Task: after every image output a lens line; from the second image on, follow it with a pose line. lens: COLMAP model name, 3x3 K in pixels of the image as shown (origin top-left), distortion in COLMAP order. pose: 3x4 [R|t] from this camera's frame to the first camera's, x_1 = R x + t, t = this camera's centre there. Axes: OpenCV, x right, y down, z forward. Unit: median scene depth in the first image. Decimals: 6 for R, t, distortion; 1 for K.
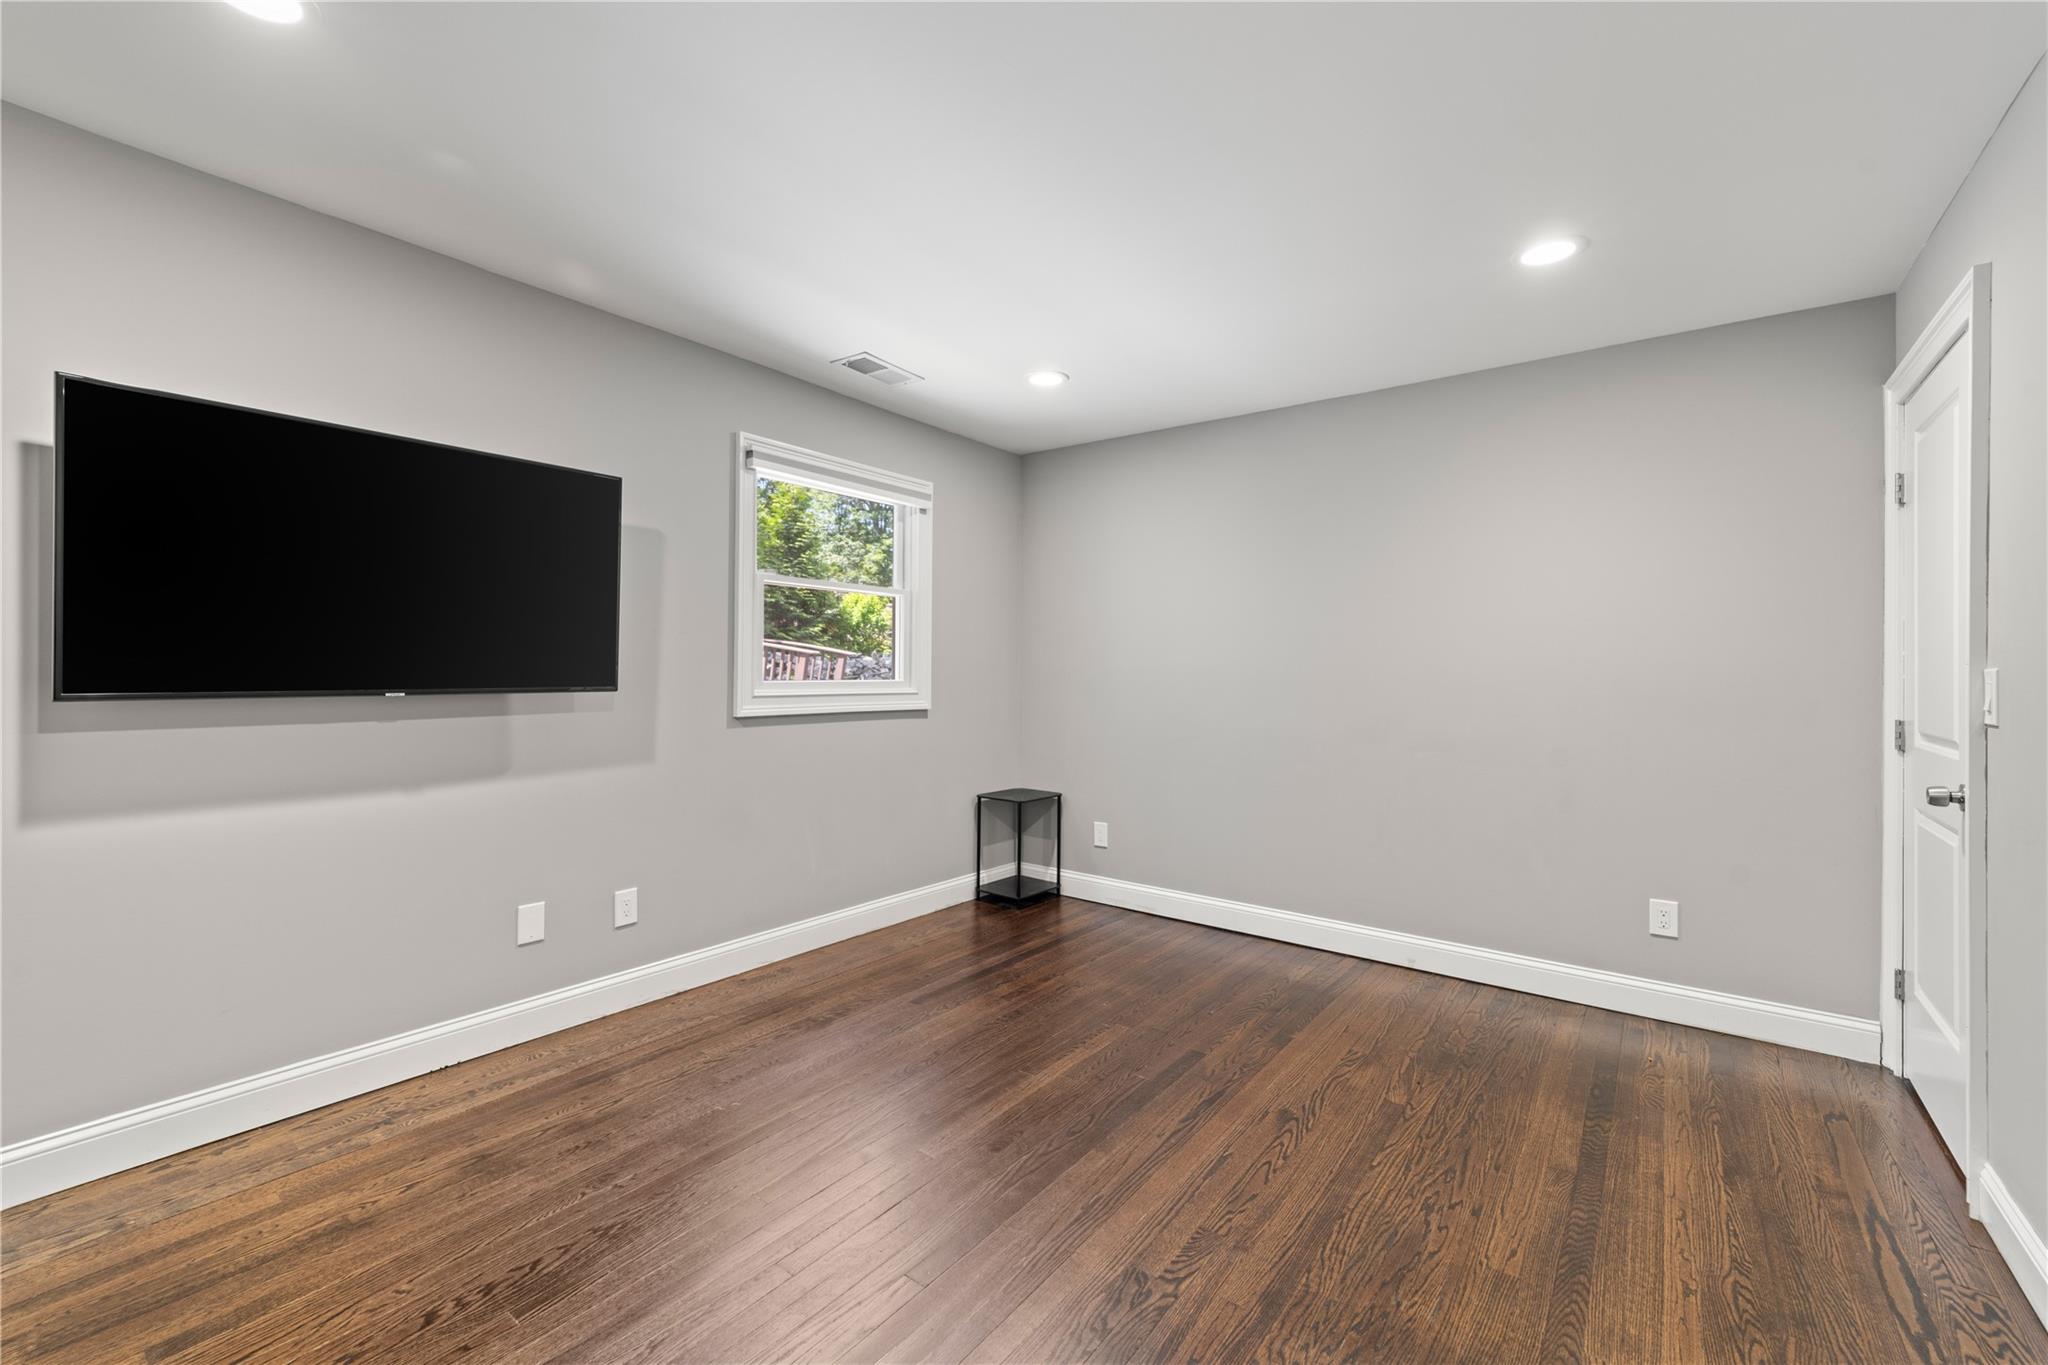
lens RADIAL K [[829.7, 0, 1024.0], [0, 829.7, 682.5], [0, 0, 1]] dist [0.000431, 0.000074]
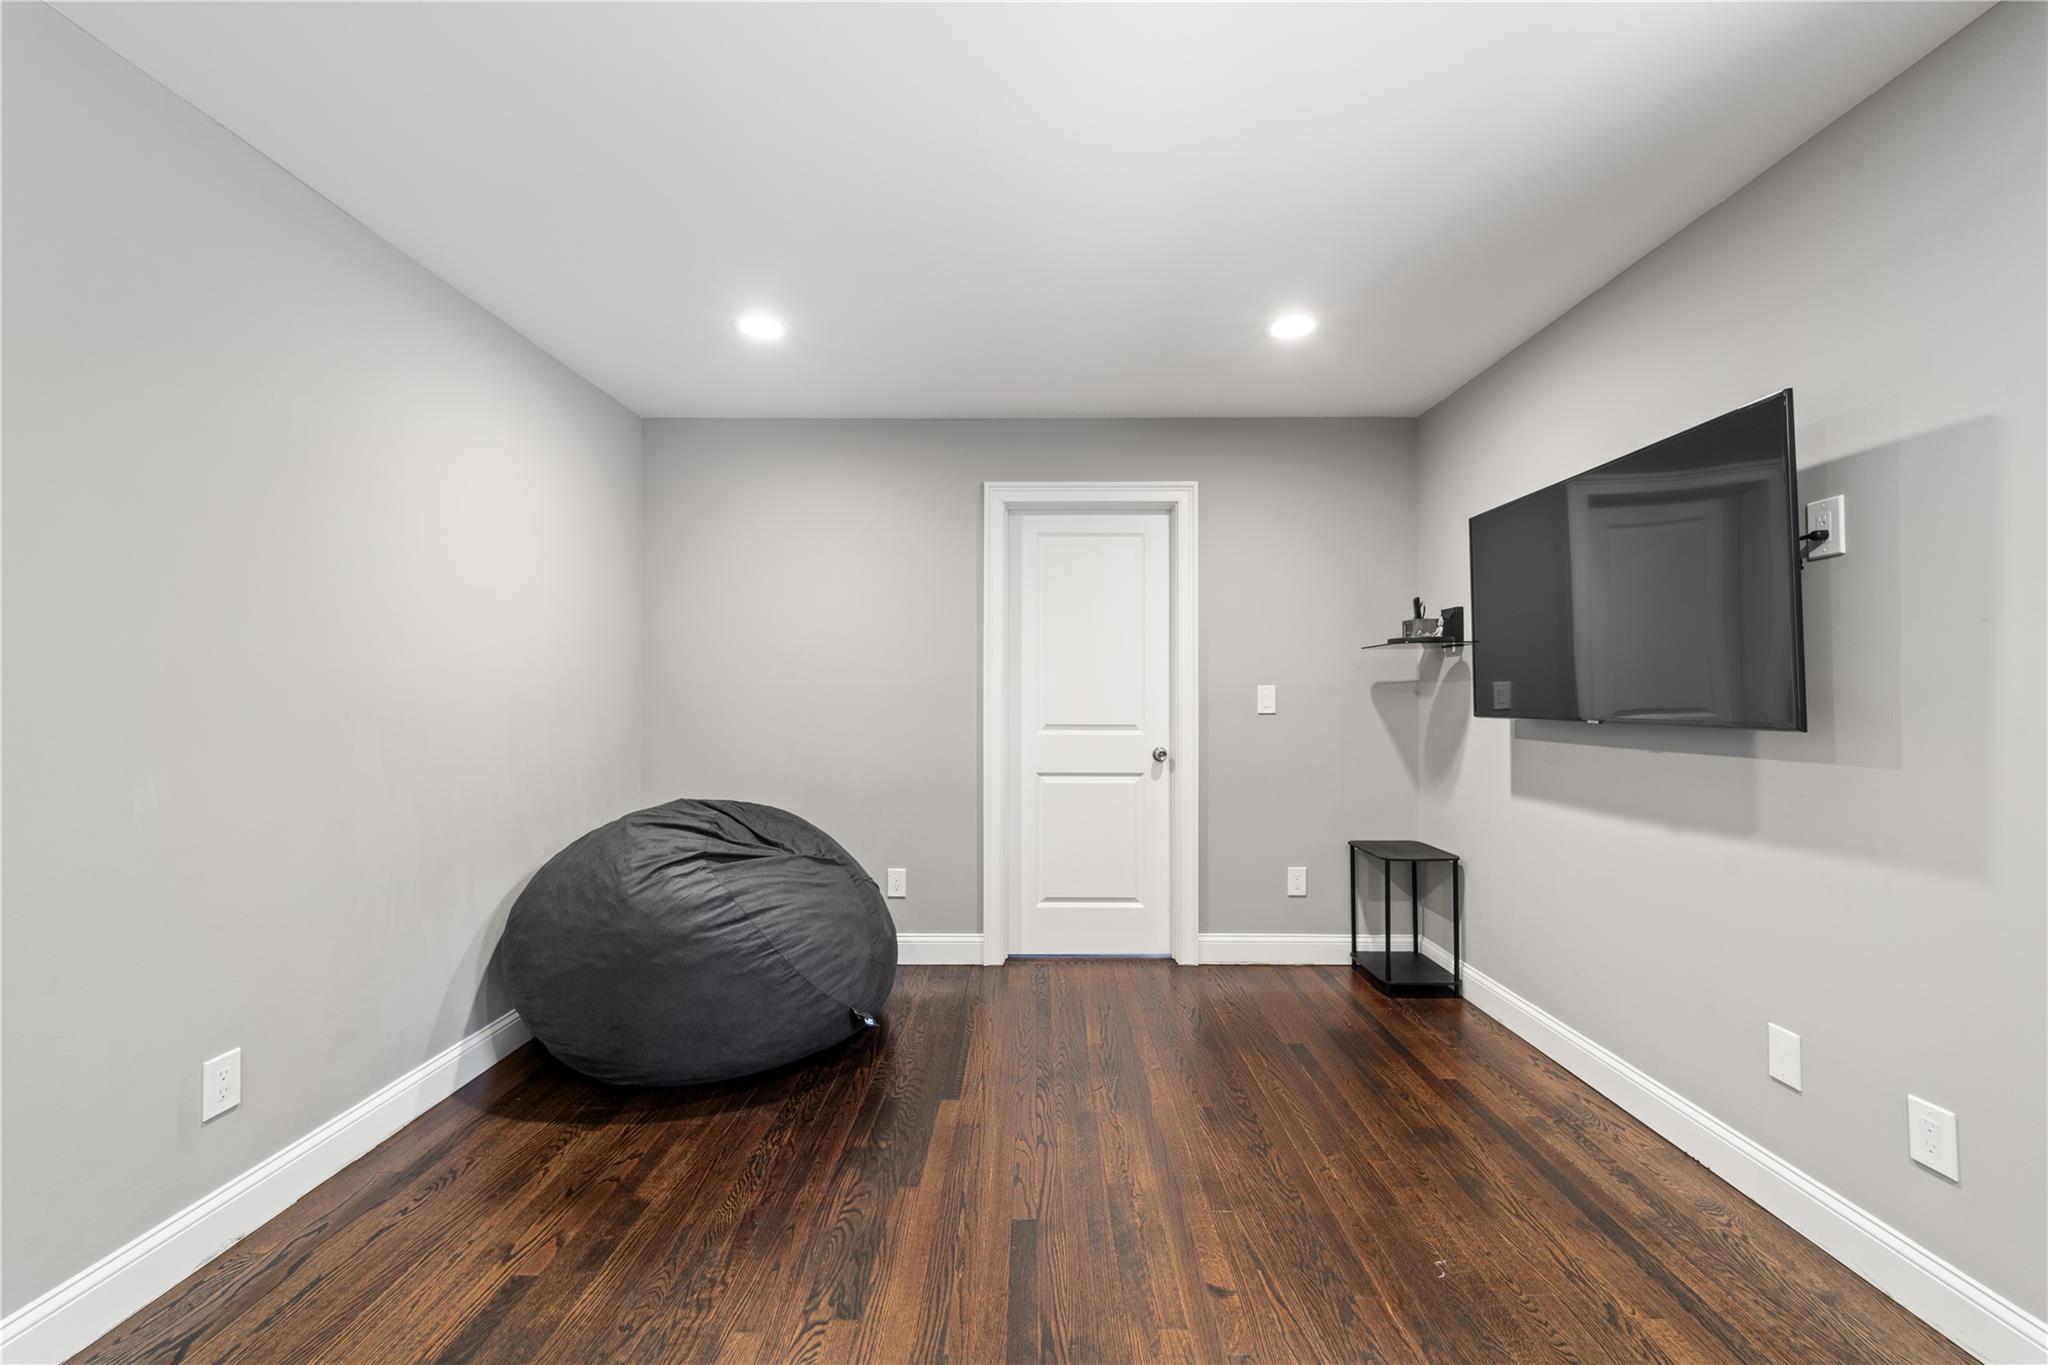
lens RADIAL K [[829.7, 0, 1024.0], [0, 829.7, 682.5], [0, 0, 1]] dist [0.000431, 0.000074]
pose [[-0.800736, -0.017942, -0.598748, 0.505770], [-0.017544, 0.999825, -0.006497, -0.016663], [0.598760, 0.005302, -0.800911, 1.690856]]
